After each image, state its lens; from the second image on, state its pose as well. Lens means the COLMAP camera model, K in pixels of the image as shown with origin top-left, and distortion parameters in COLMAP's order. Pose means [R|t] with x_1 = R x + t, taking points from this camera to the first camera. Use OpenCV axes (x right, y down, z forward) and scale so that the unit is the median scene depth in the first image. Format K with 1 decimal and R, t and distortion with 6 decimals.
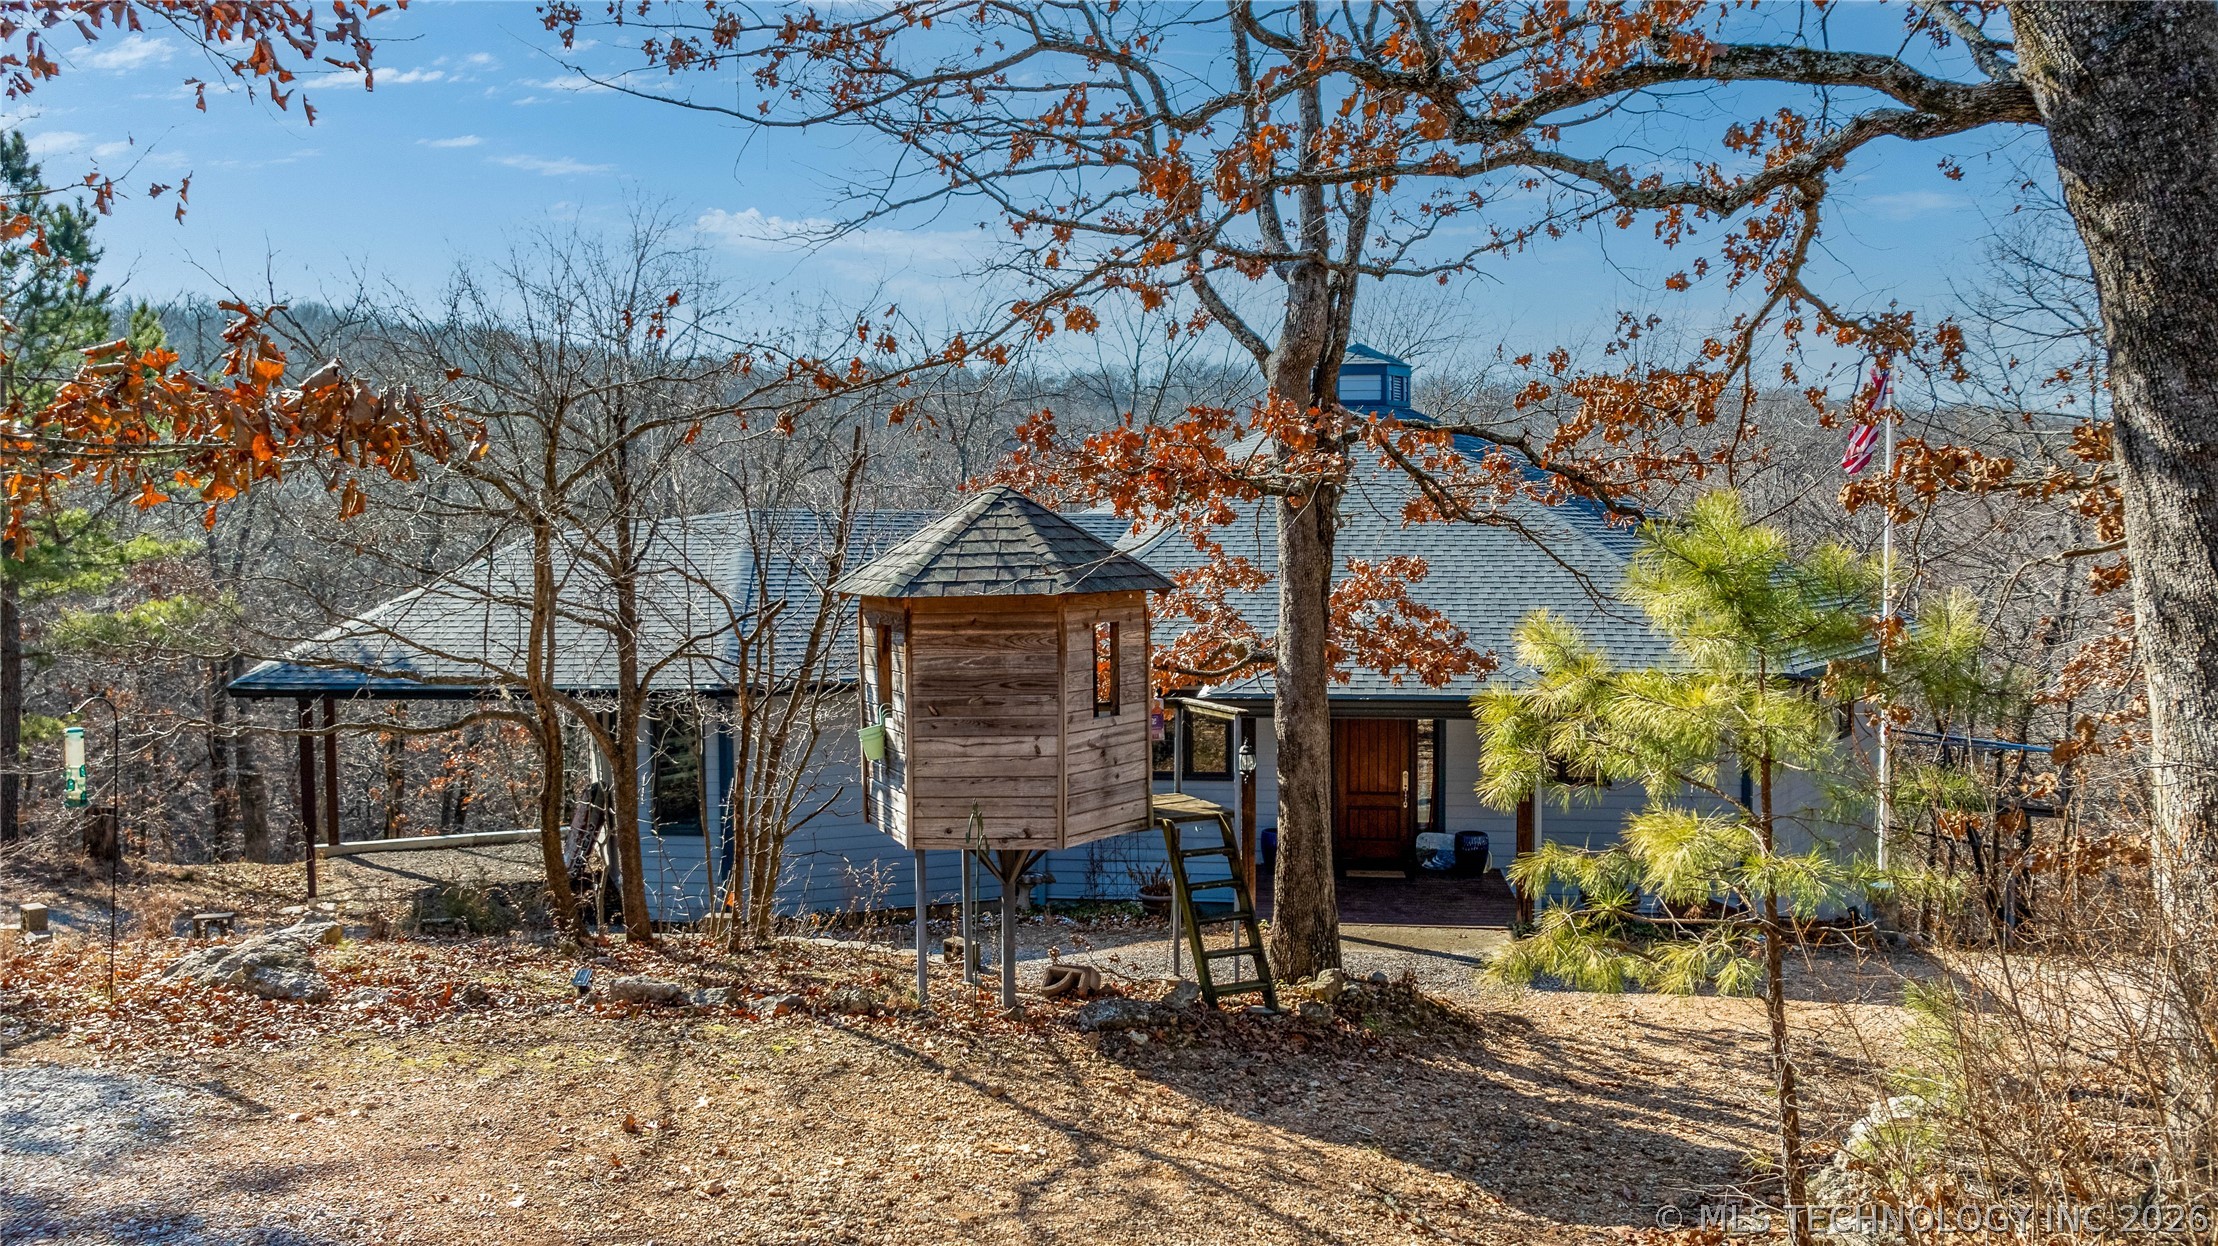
lens RADIAL K [[1591.2, 0, 1114.2], [0, 1591.2, 633.0], [0, 0, 1]] dist [-0.031565, 0.024260]
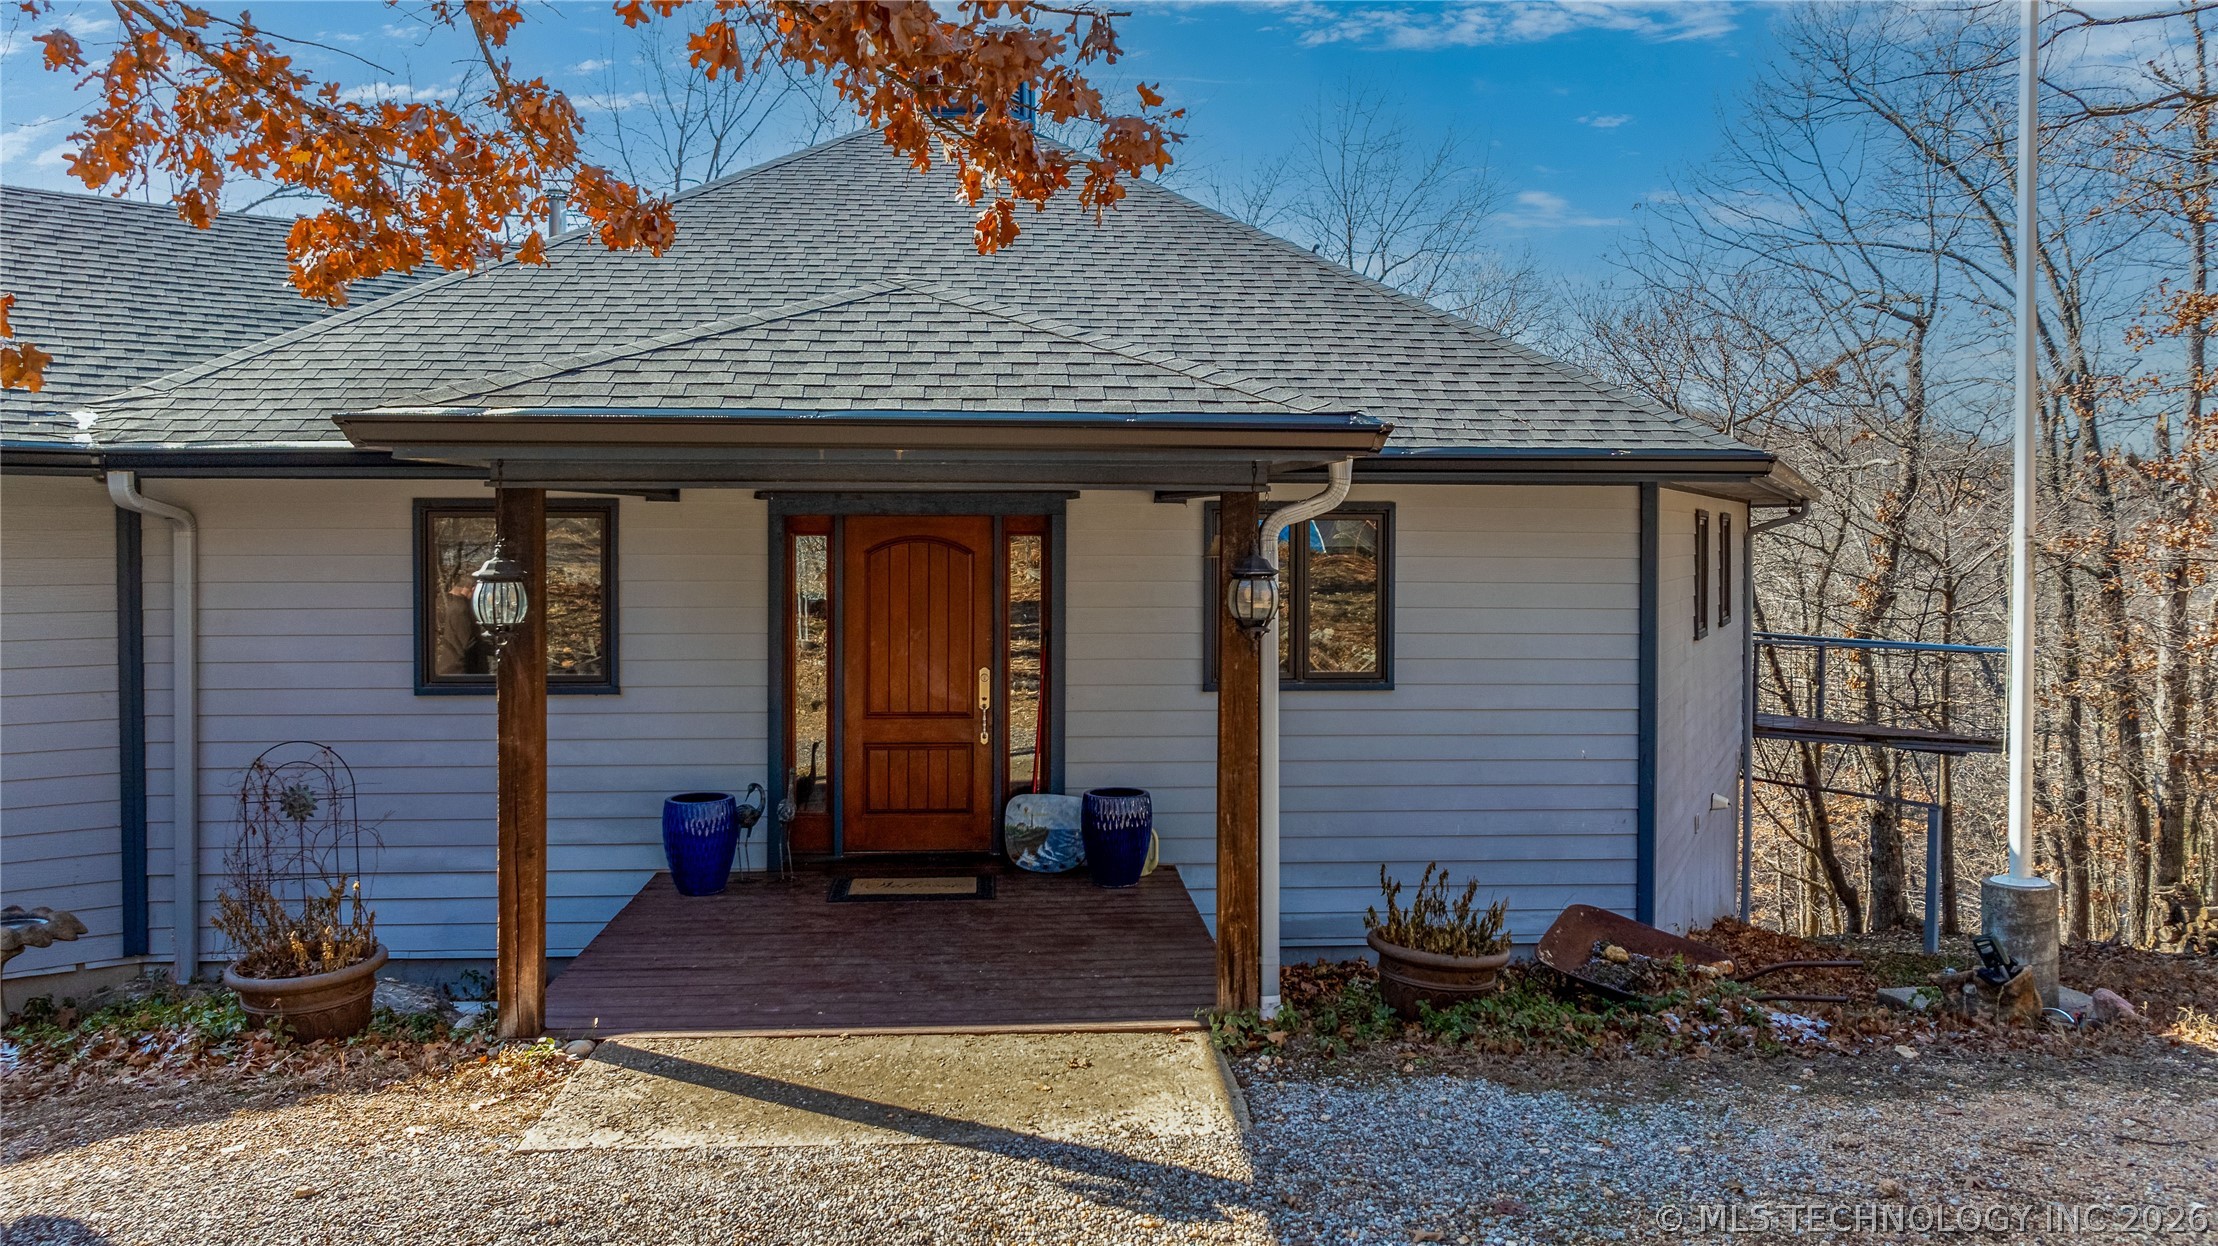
lens RADIAL K [[1591.2, 0, 1111.1], [0, 1591.2, 616.7], [0, 0, 1]] dist [-0.031565, 0.024260]
pose [[0.980833, -0.004650, 0.194793, 0.255173], [0.004139, 0.999987, 0.003030, 0.140435], [-0.194805, -0.002166, 0.980840, 1.043366]]
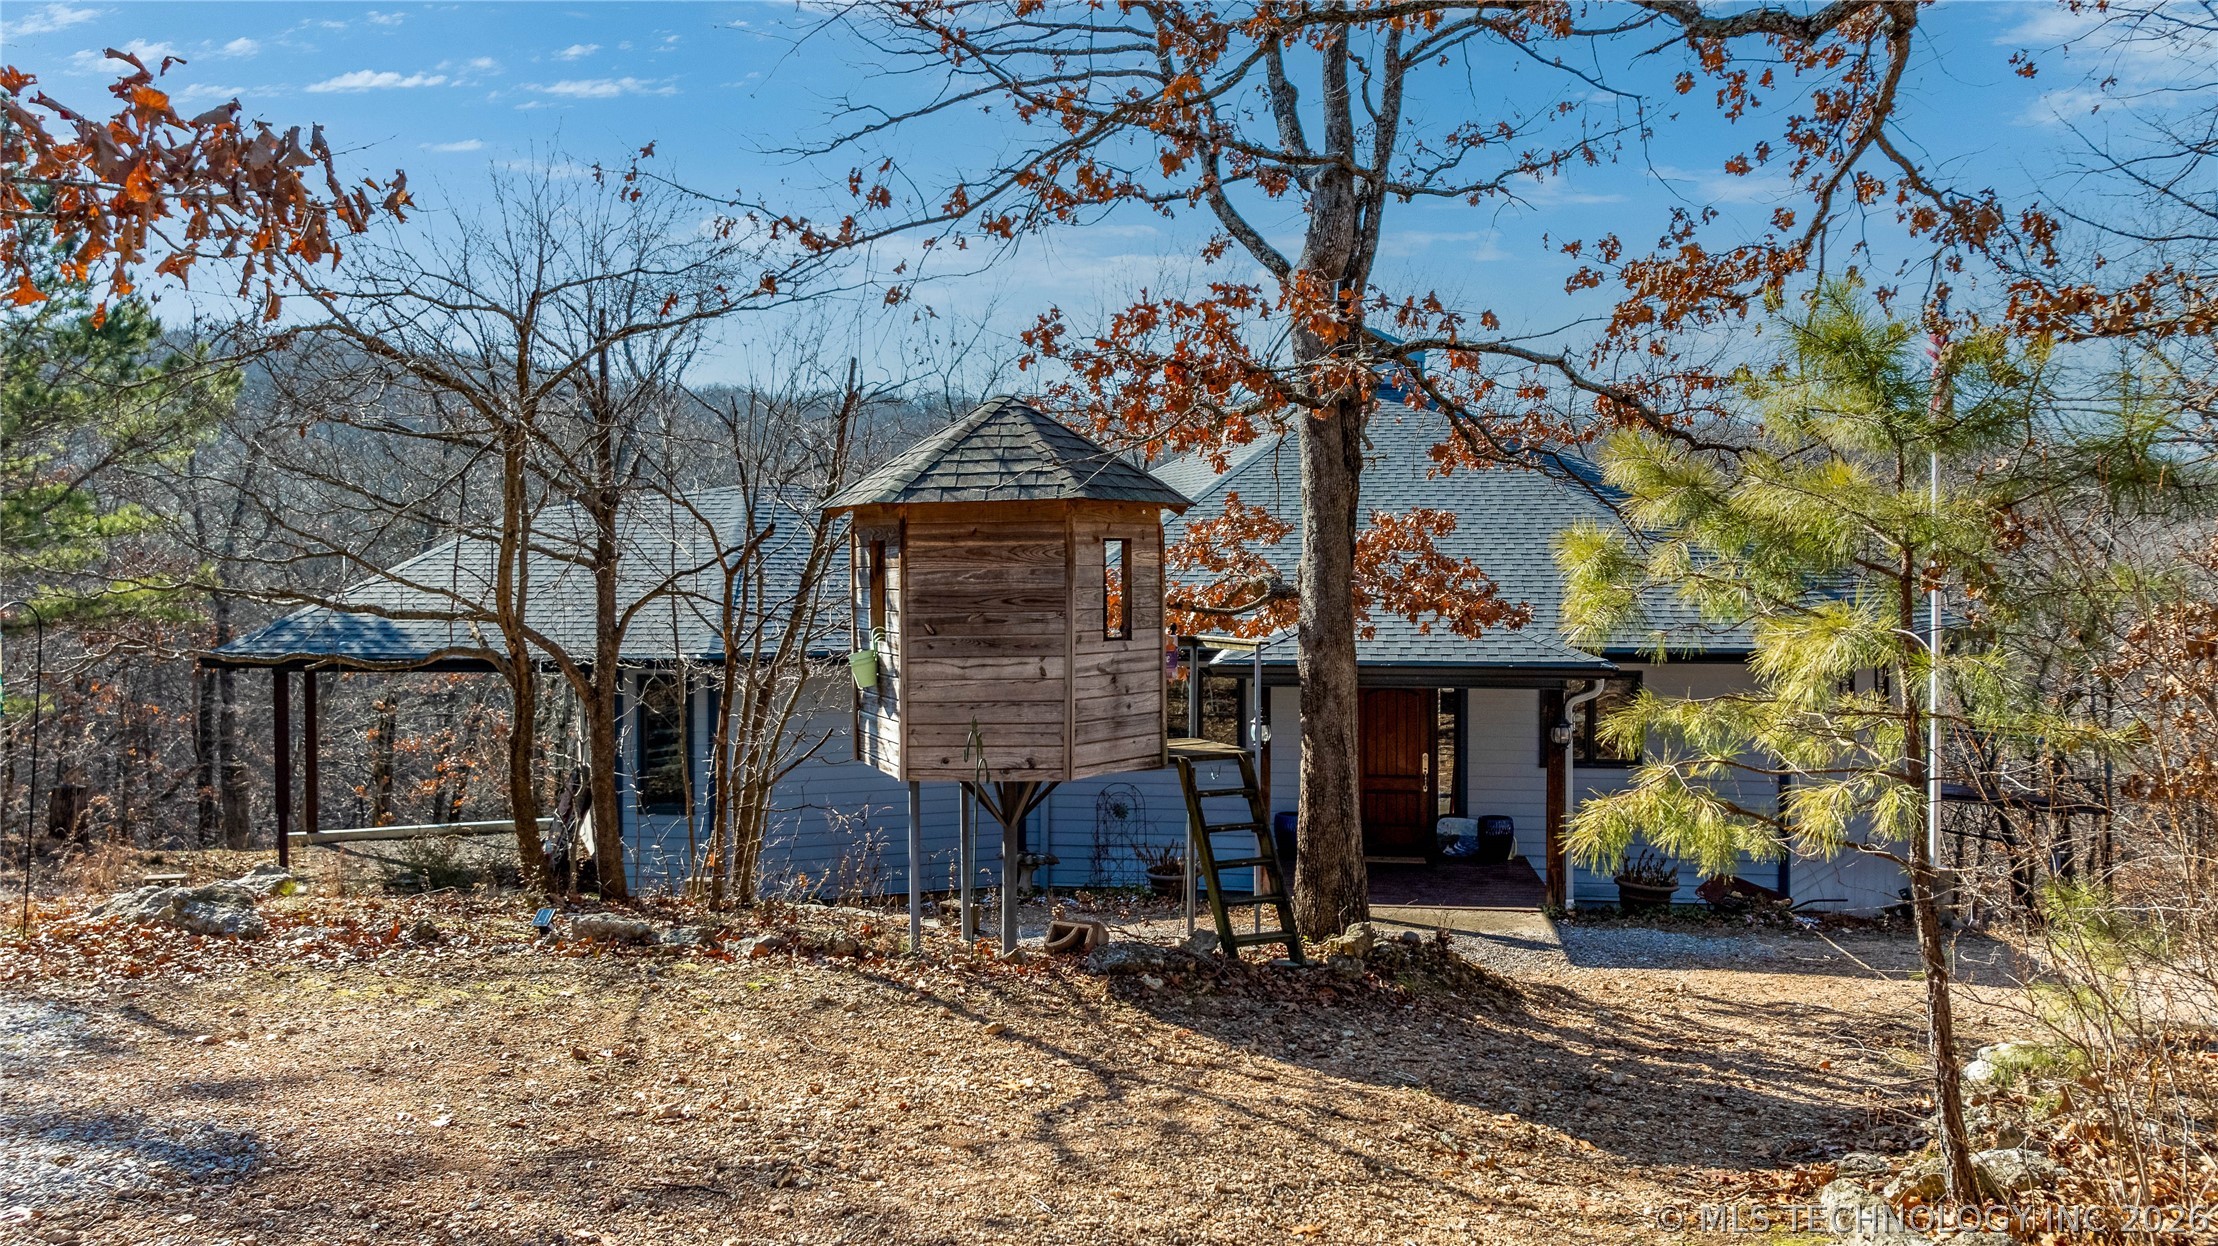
lens RADIAL K [[1591.2, 0, 1103.5], [0, 1591.2, 608.1], [0, 0, 1]] dist [-0.031565, 0.024260]
pose [[0.999960, 0.003394, -0.008297, -0.005663], [-0.003678, 0.999398, -0.034508, 0.066757], [0.008174, 0.034537, 0.999370, 0.080230]]
